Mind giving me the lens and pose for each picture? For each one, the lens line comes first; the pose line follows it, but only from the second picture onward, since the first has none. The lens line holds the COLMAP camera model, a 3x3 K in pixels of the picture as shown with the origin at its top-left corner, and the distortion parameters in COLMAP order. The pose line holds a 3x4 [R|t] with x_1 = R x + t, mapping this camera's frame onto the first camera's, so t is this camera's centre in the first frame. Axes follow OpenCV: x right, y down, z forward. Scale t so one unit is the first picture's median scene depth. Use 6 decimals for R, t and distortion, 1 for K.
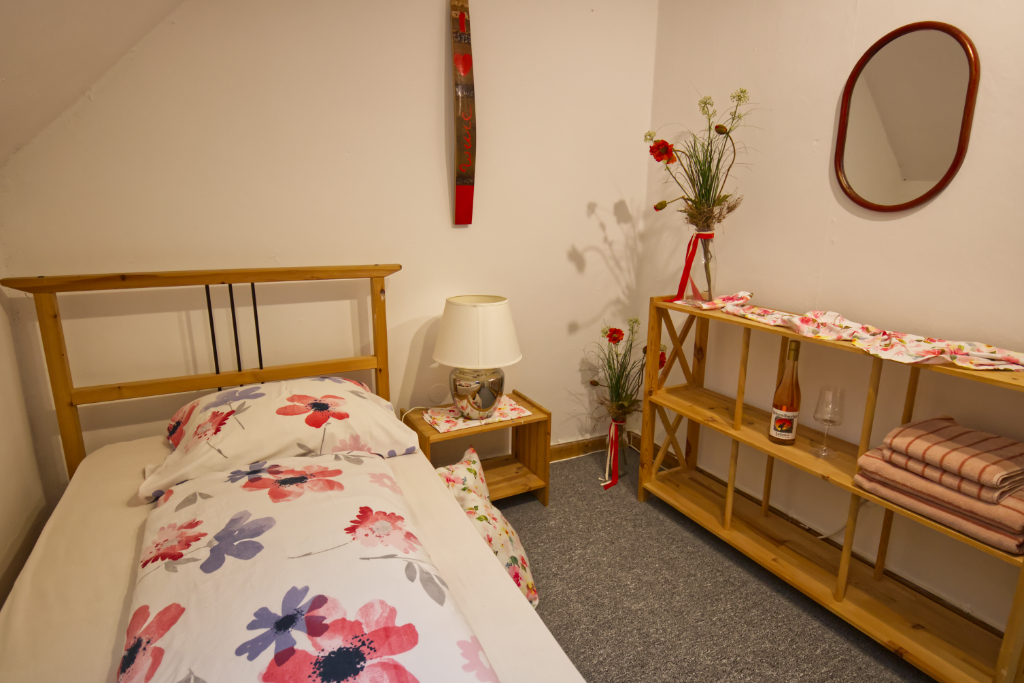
lens RADIAL K [[529.5, 0, 512.0], [0, 529.5, 341.5], [0, 0, 1]] dist [0.000387, 0.000044]
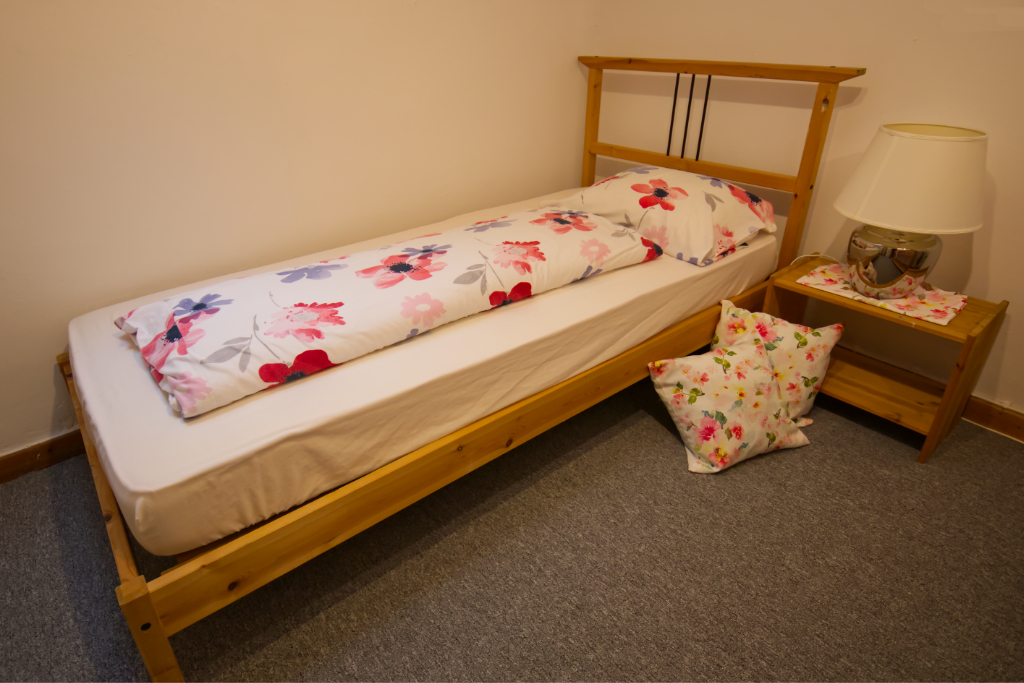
lens RADIAL K [[590.4, 0, 512.0], [0, 590.4, 341.5], [0, 0, 1]] dist [-0.000636, -0.000325]
pose [[0.210778, 0.455314, -0.865021, 0.708497], [-0.211969, 0.885136, 0.414251, -0.044662], [0.954275, 0.096043, 0.283080, 0.339765]]
